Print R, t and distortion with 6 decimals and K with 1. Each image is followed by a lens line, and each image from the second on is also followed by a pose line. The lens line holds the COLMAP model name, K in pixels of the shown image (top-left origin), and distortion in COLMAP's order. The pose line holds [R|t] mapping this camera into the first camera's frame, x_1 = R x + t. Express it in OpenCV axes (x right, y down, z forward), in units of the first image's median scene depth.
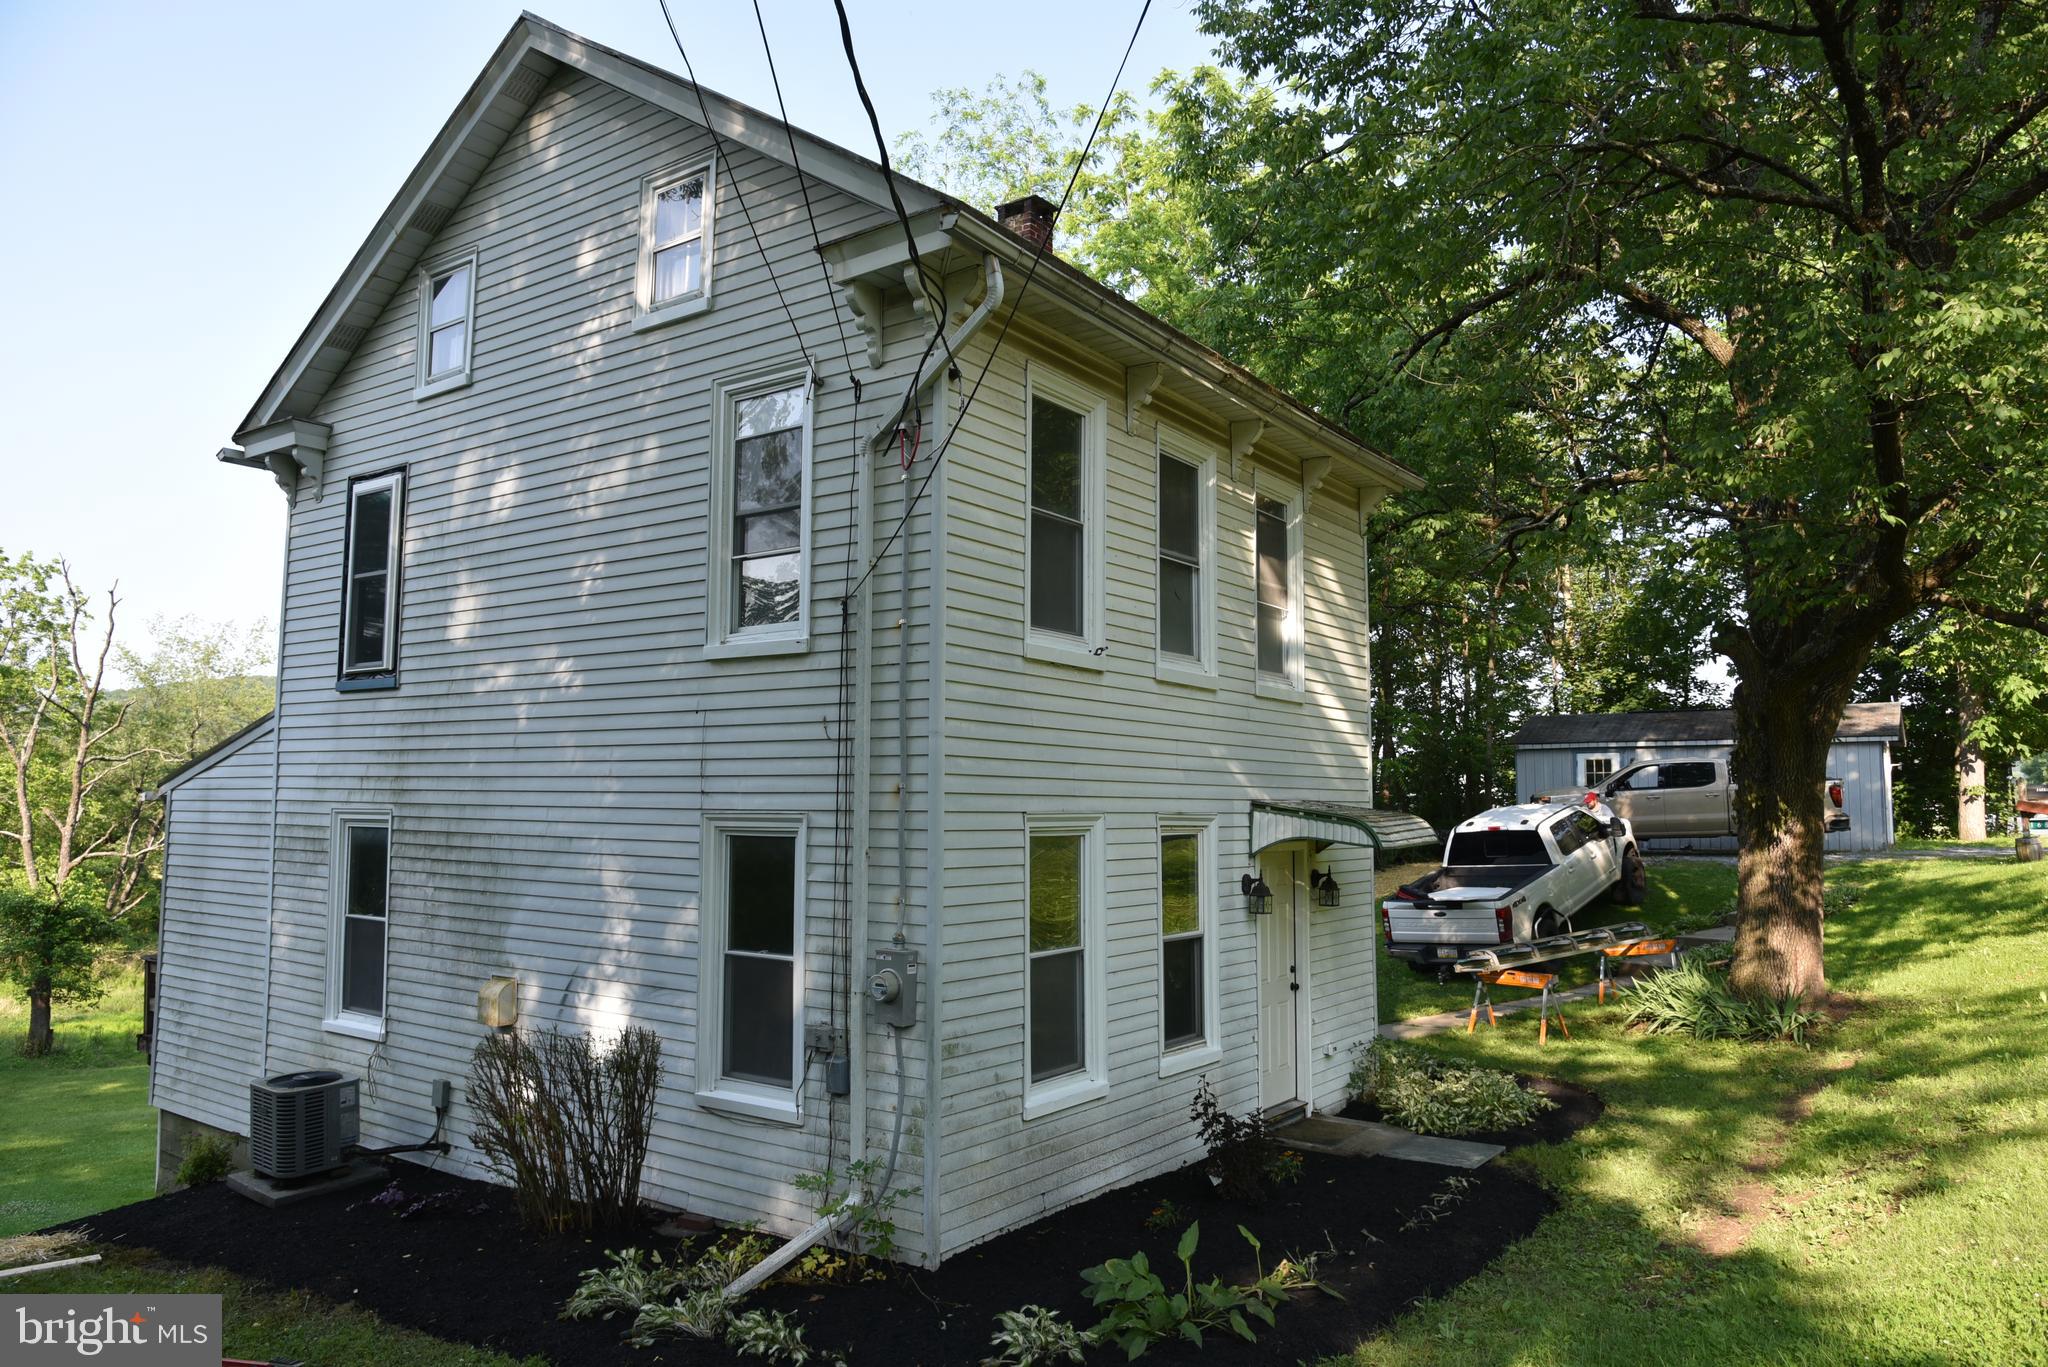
lens RADIAL K [[1380.7, 0, 1023.7], [0, 1380.7, 682.0], [0, 0, 1]] dist [-0.039621, 0.004748]
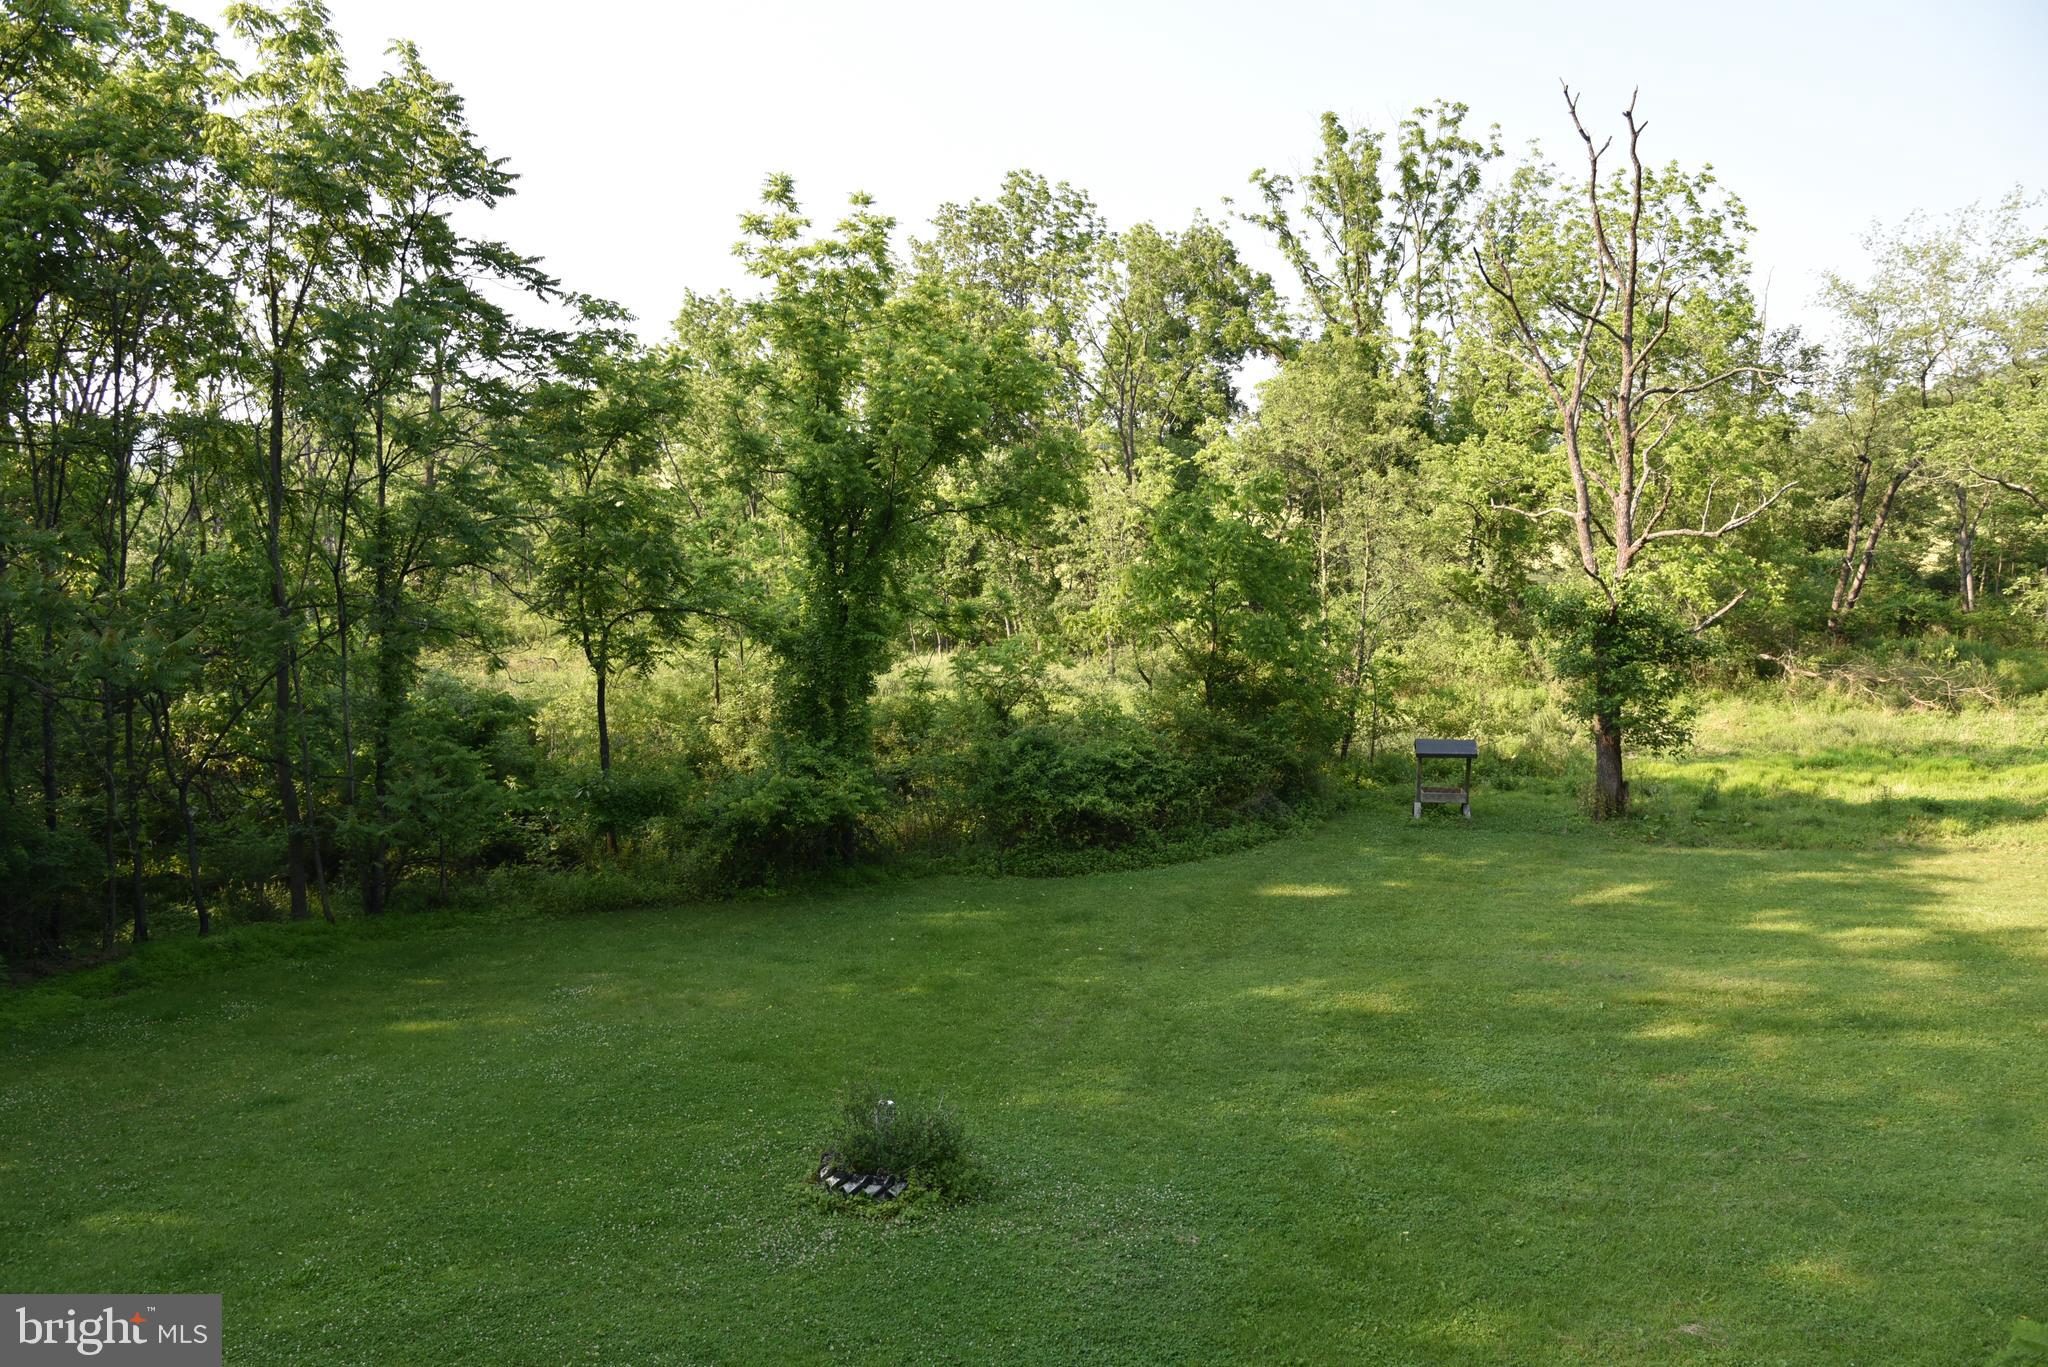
lens RADIAL K [[1380.7, 0, 1022.8], [0, 1380.7, 681.3], [0, 0, 1]] dist [-0.039621, 0.004748]
pose [[0.361657, 0.063444, -0.930150, -0.168556], [0.143442, 0.982016, 0.122754, 0.071304], [0.921211, -0.177817, 0.346052, 0.471194]]
